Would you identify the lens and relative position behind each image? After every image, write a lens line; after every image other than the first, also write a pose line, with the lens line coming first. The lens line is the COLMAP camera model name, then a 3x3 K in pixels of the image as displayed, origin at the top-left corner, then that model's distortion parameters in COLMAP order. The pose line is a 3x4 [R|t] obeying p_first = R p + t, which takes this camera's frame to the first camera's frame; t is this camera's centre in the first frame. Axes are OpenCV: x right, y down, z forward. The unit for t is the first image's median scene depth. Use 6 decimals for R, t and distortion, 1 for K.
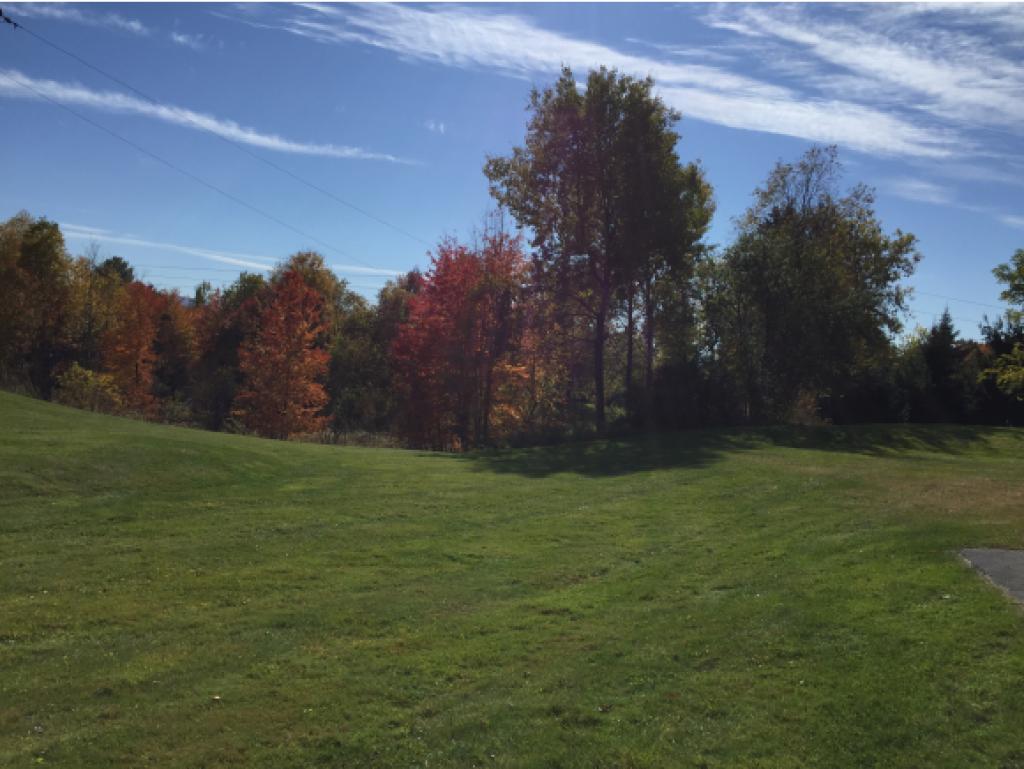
lens RADIAL K [[858.6, 0, 512.0], [0, 858.6, 384.5], [0, 0, 1]] dist [0.087996, -0.138611]
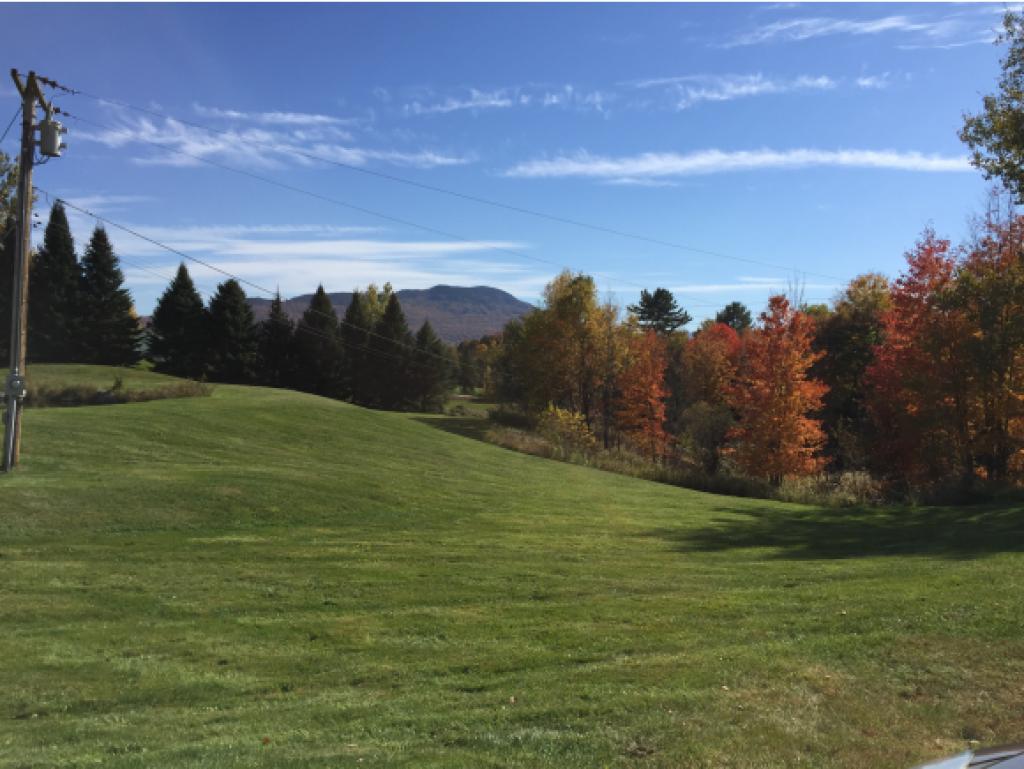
lens RADIAL K [[858.6, 0, 512.0], [0, 858.6, 384.5], [0, 0, 1]] dist [0.087996, -0.138611]
pose [[0.731182, -0.034098, -0.681330, 0.152177], [0.002489, 0.998877, -0.047319, 0.003810], [0.682178, 0.032903, 0.730446, 0.143926]]
